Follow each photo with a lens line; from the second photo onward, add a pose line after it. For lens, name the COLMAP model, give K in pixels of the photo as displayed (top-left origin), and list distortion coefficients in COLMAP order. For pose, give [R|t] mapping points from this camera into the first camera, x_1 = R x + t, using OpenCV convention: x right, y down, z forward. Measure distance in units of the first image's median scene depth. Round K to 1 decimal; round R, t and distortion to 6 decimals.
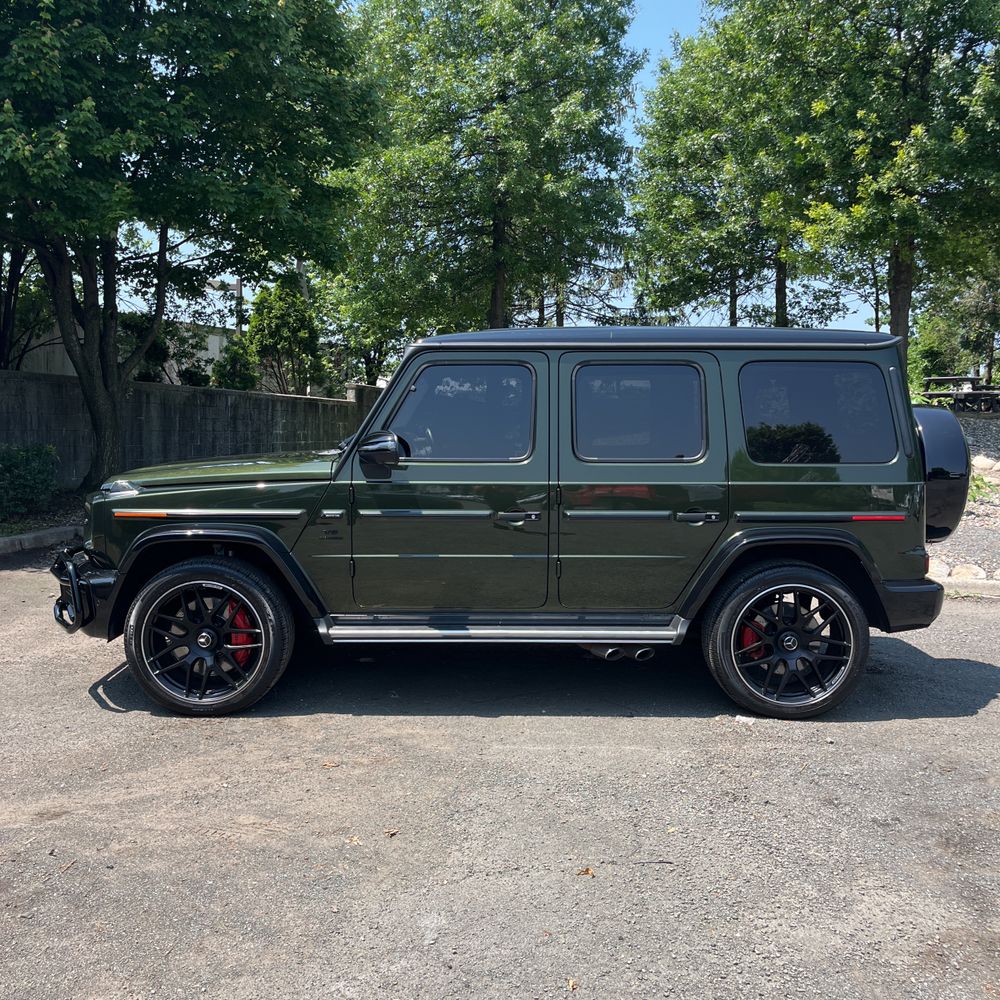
lens RADIAL K [[980.6, 0, 502.2], [0, 980.6, 498.7], [0, 0, 1]] dist [0.016368, -0.013343]
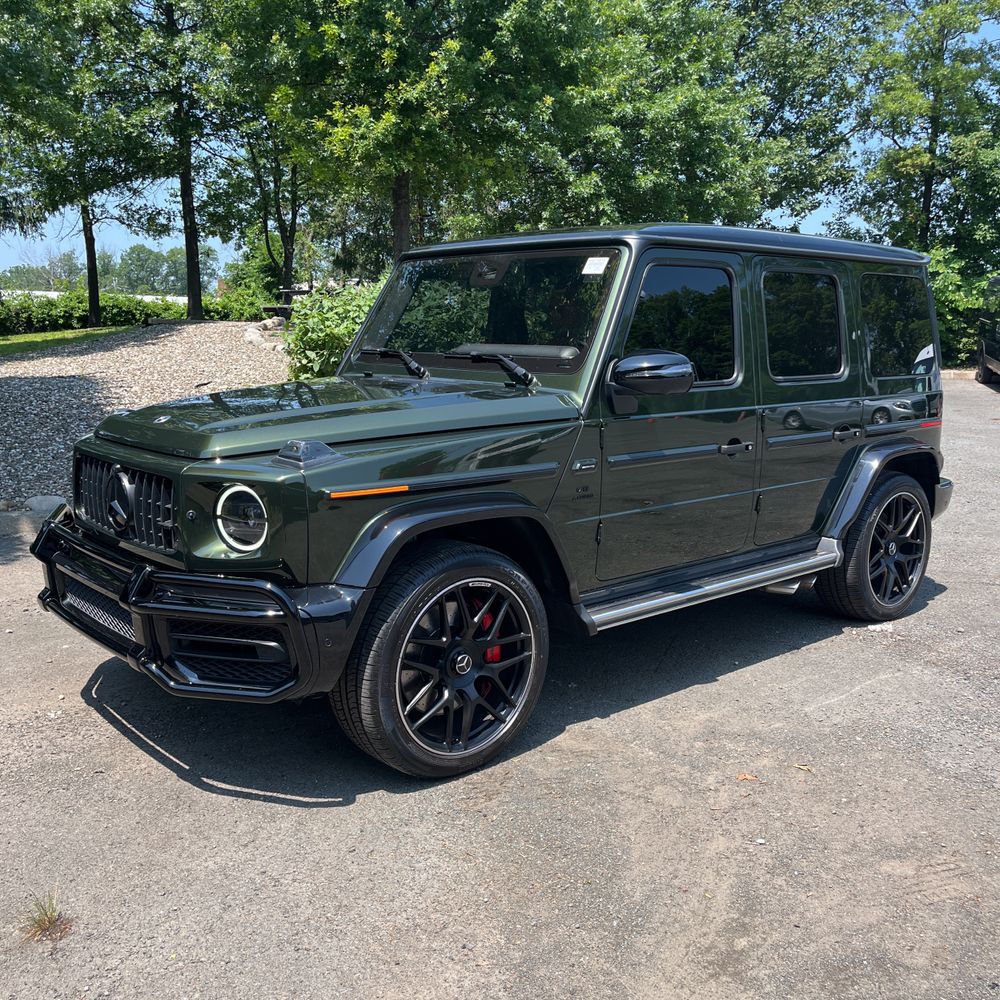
lens RADIAL K [[1001.7, 0, 486.1], [0, 1001.7, 498.9], [0, 0, 1]] dist [0.029565, -0.005316]
pose [[0.764533, -0.108167, 0.635444, -0.272947], [0.055311, 0.993192, 0.102518, -0.015542], [-0.642207, -0.043231, 0.765311, 0.174032]]
